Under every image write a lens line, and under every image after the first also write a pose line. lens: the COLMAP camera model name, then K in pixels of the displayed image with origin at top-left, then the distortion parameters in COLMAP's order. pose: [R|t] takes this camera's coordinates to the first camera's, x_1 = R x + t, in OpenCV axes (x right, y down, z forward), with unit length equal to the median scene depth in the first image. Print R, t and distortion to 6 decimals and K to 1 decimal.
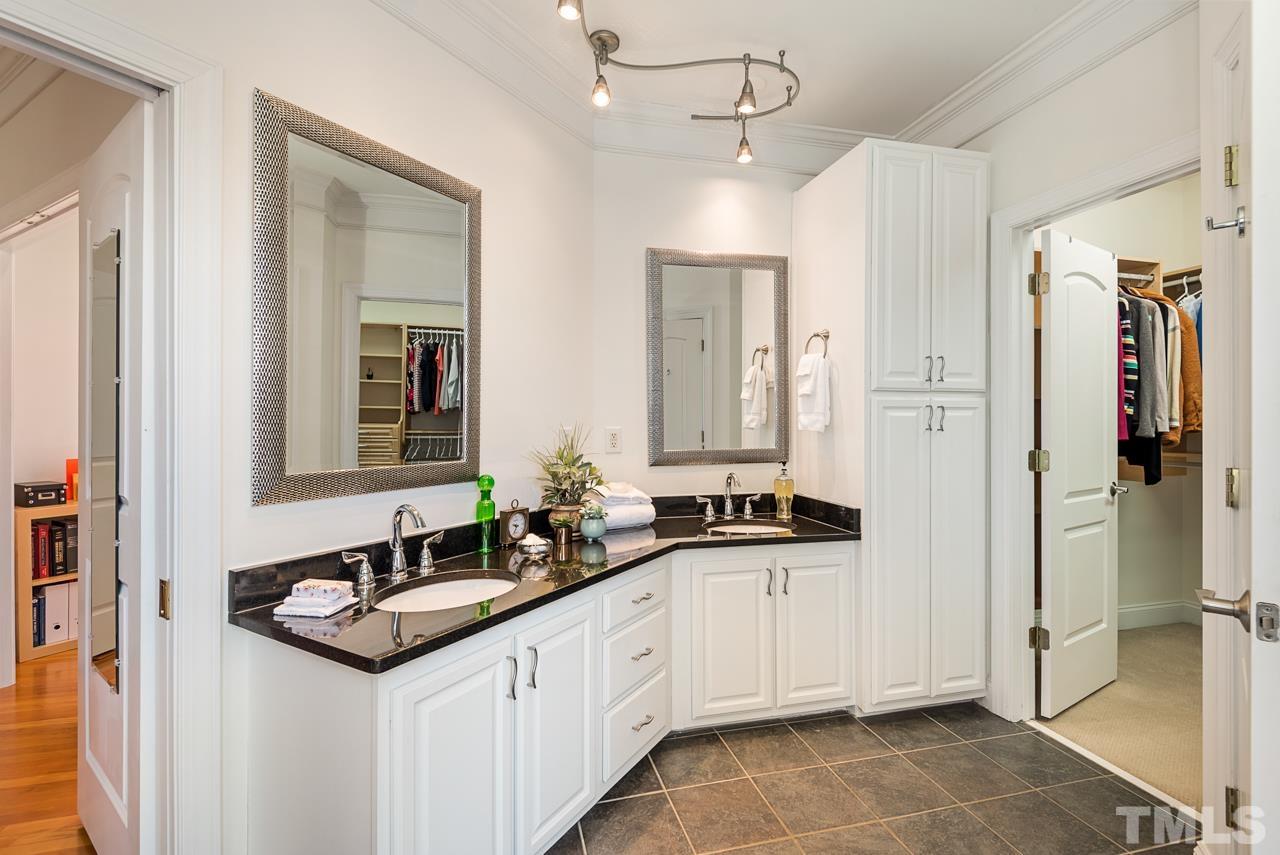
lens RADIAL K [[583.6, 0, 640.0], [0, 583.6, 422.4], [0, 0, 1]] dist [0.002137, 0.000097]
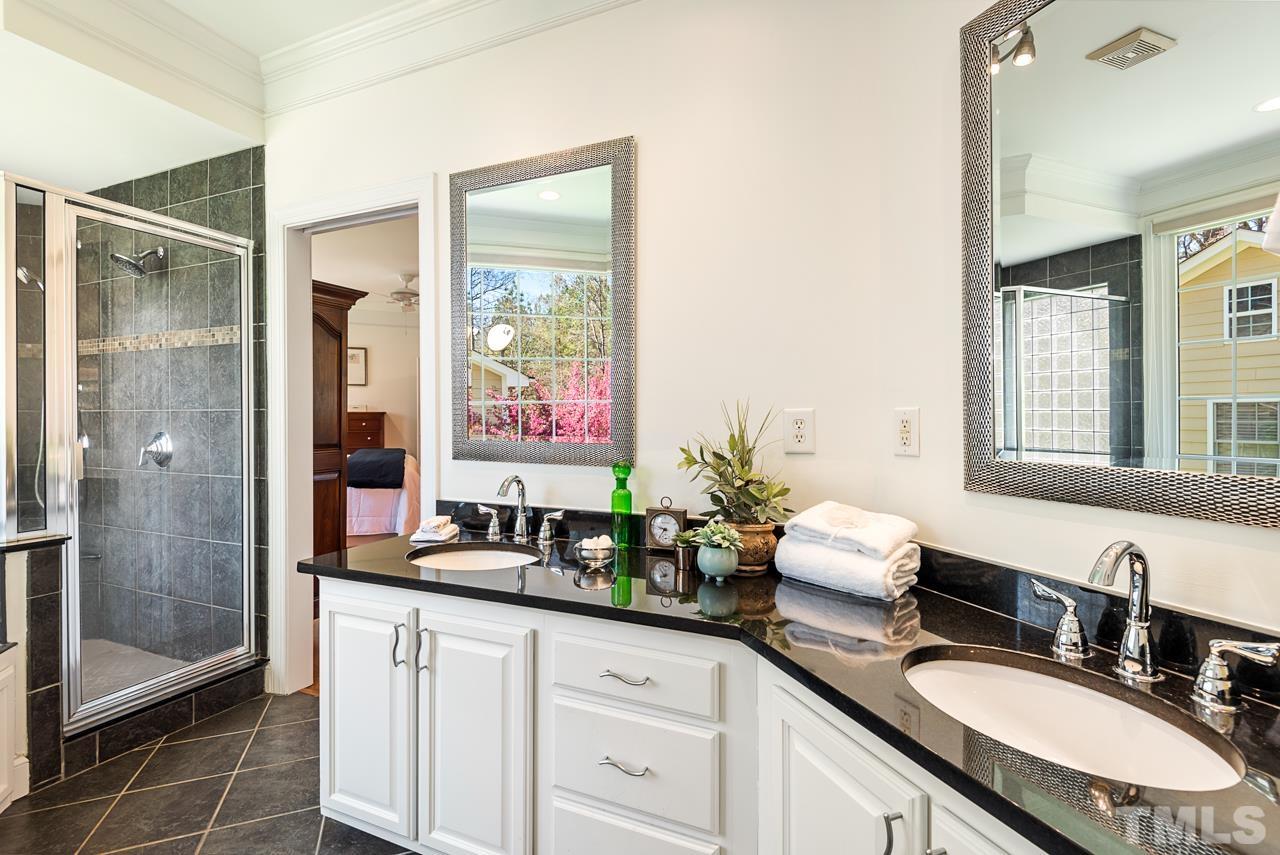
lens RADIAL K [[583.6, 0, 640.0], [0, 583.6, 422.4], [0, 0, 1]] dist [0.002137, 0.000097]
pose [[0.133454, -0.007309, -0.991028, 0.618223], [-0.012568, 0.999880, -0.009067, 0.039504], [0.990975, 0.013665, 0.133346, 0.909271]]
